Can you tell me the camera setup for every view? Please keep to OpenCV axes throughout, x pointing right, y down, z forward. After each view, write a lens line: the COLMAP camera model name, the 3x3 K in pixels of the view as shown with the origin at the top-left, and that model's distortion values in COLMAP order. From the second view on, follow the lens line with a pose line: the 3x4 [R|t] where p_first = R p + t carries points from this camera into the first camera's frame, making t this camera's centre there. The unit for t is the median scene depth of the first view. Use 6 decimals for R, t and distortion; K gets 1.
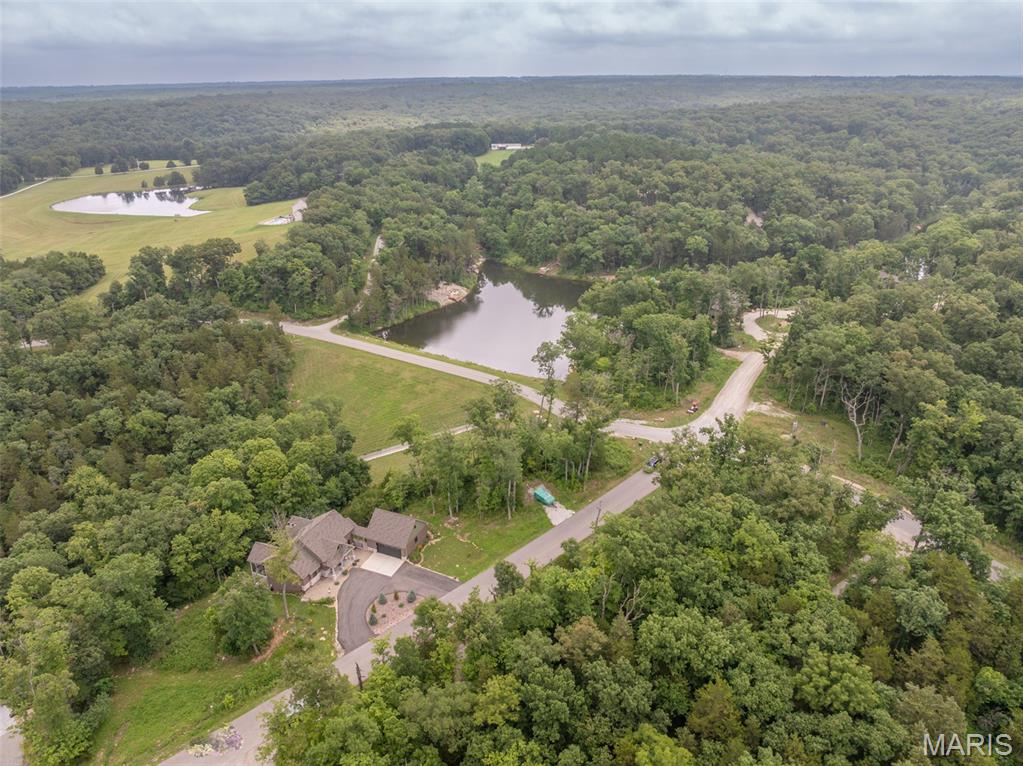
lens RADIAL K [[782.1, 0, 511.5], [0, 782.1, 383.0], [0, 0, 1]] dist [-0.031280, -0.002559]
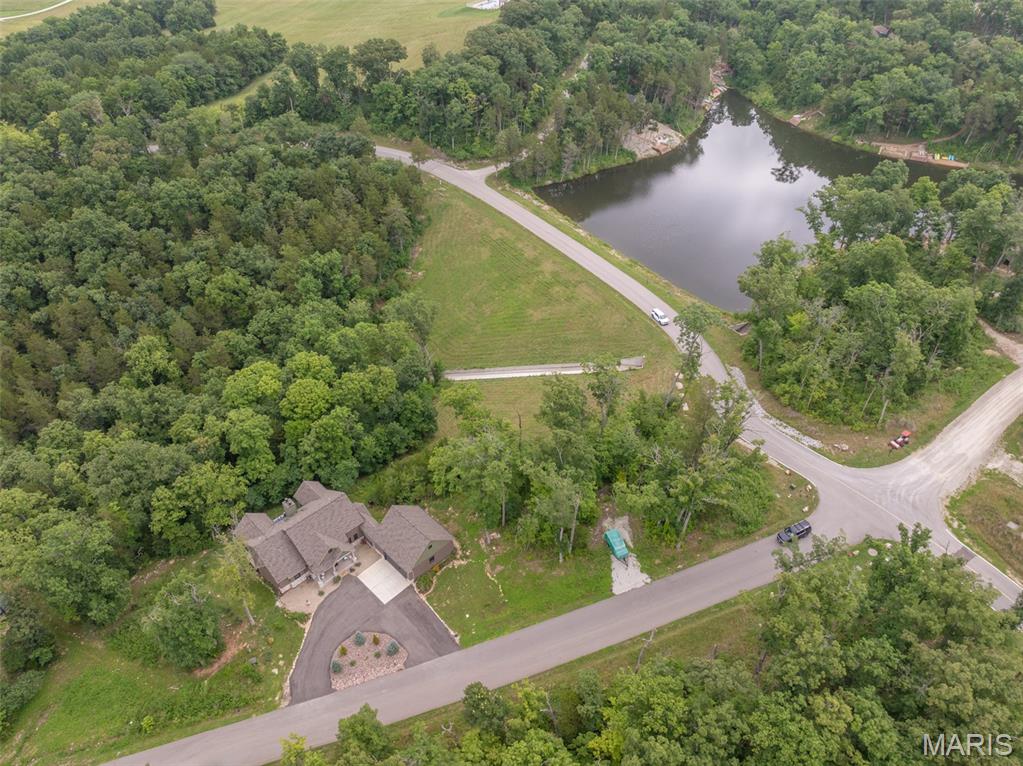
lens RADIAL K [[782.1, 0, 511.5], [0, 782.1, 383.0], [0, 0, 1]] dist [-0.031280, -0.002559]
pose [[0.925951, 0.238370, -0.292906, 0.086723], [-0.140990, 0.937740, 0.317436, -0.140540], [0.350337, -0.252633, 0.901909, 0.243933]]
